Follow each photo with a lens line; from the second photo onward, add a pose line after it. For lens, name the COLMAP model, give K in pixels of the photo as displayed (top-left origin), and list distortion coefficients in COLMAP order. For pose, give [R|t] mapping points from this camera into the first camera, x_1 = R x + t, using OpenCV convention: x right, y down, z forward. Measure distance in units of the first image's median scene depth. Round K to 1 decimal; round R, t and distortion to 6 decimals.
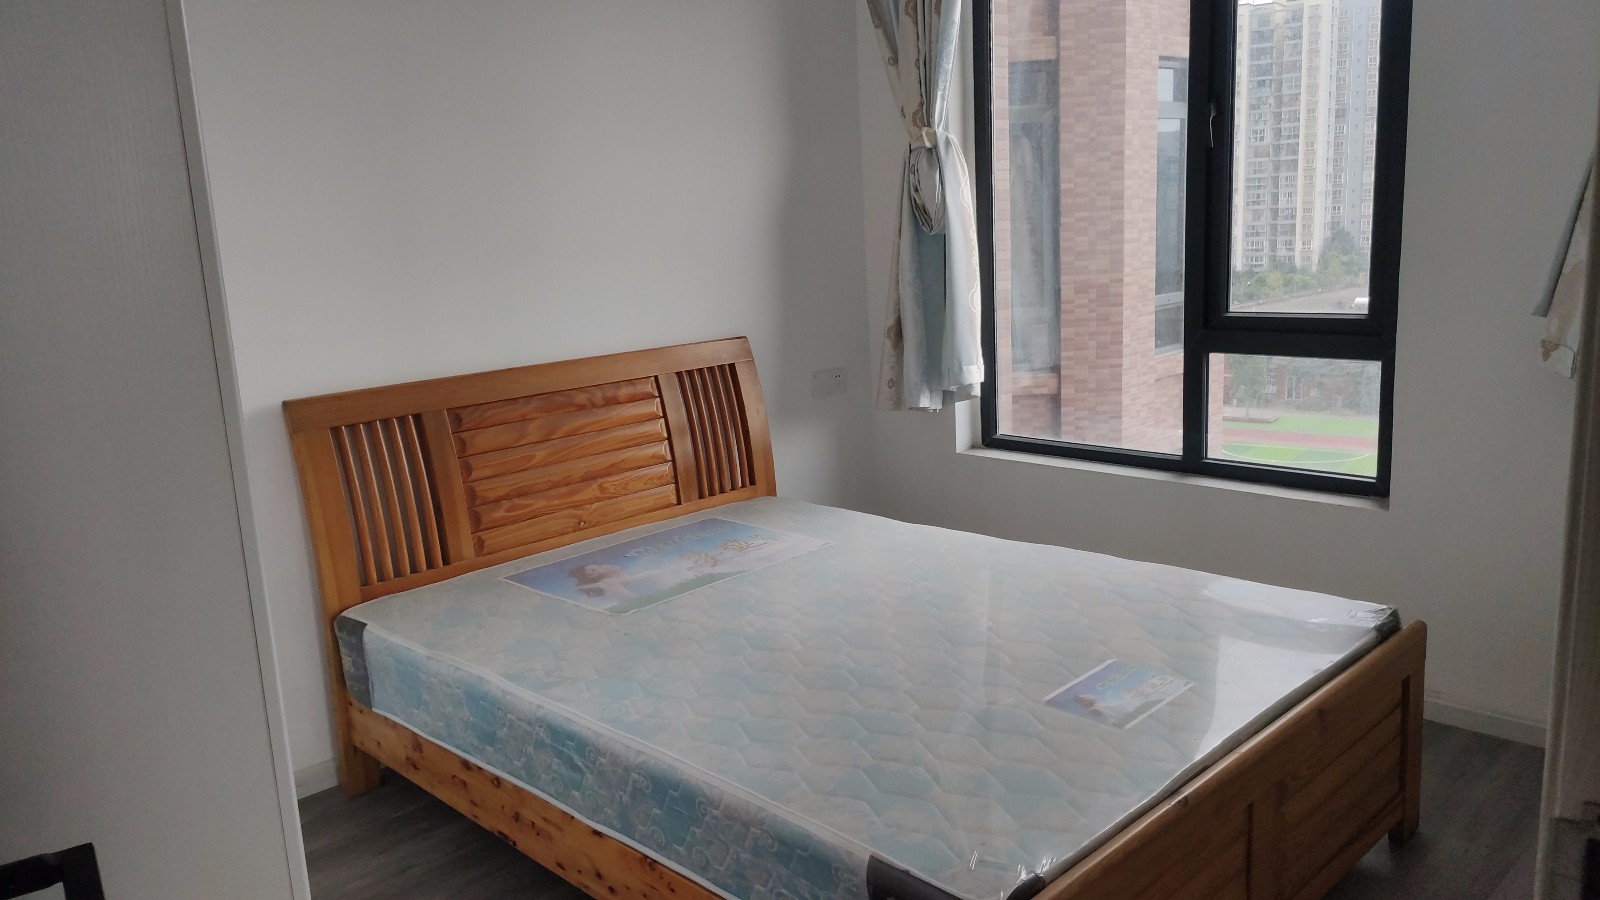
lens RADIAL K [[1189.2, 0, 800.0], [0, 1189.2, 450.0], [0, 0, 1]] dist [0.007202, -0.003122]
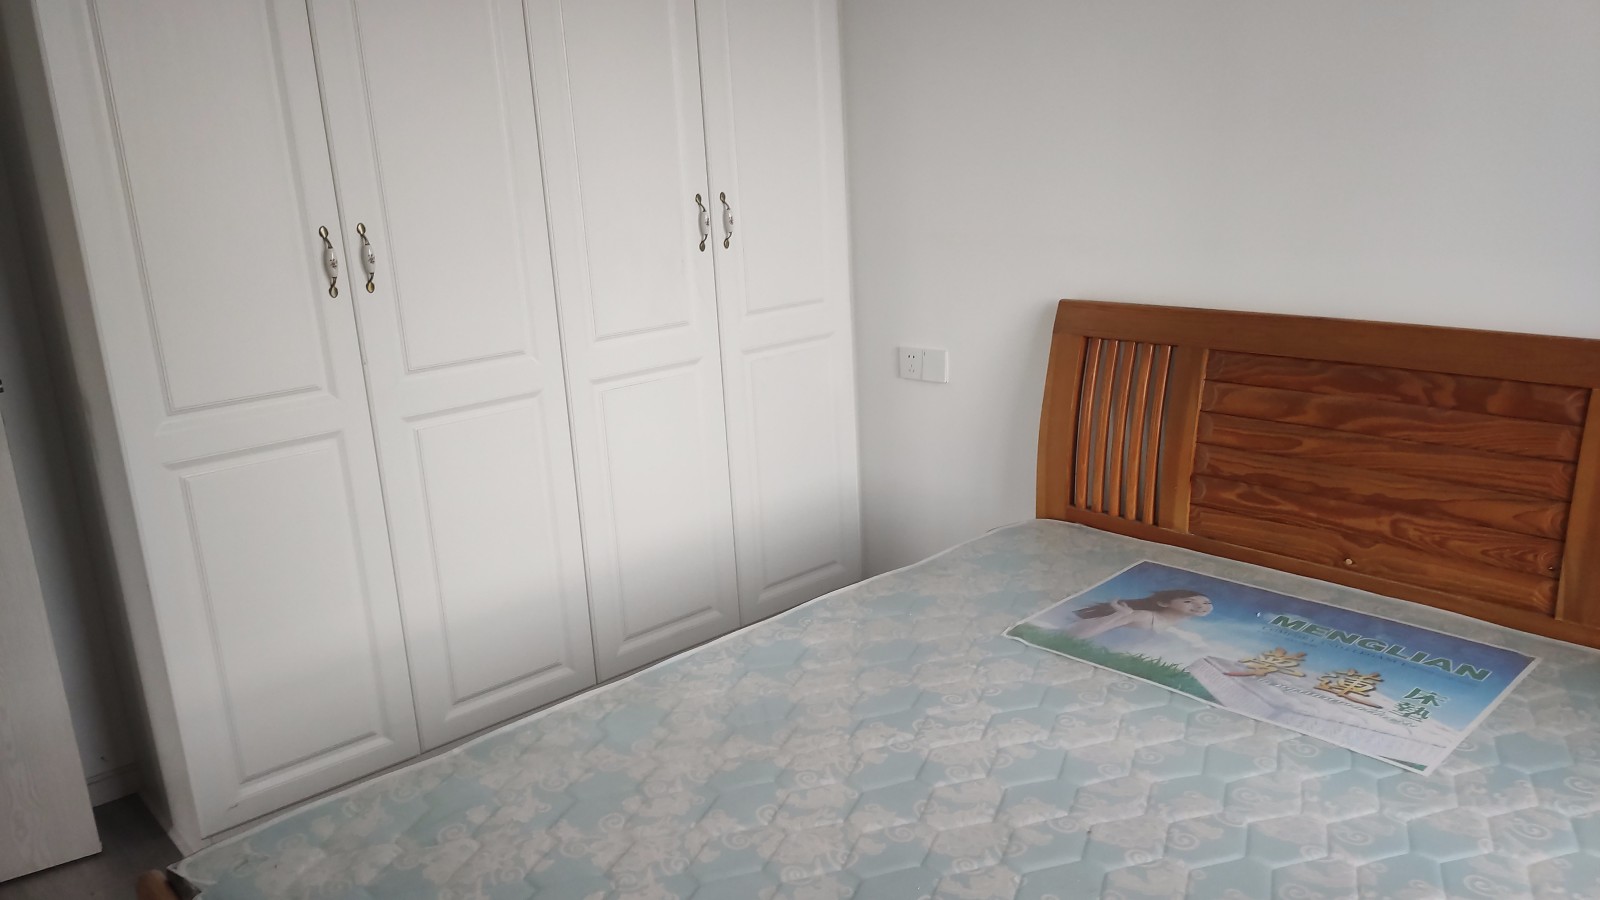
lens RADIAL K [[1189.2, 0, 800.0], [0, 1189.2, 450.0], [0, 0, 1]] dist [0.007202, -0.003122]
pose [[-0.057011, 0.300800, -0.951982, 0.489910], [-0.143707, 0.941130, 0.305977, -0.170419], [0.987977, 0.154250, -0.010428, 0.723237]]
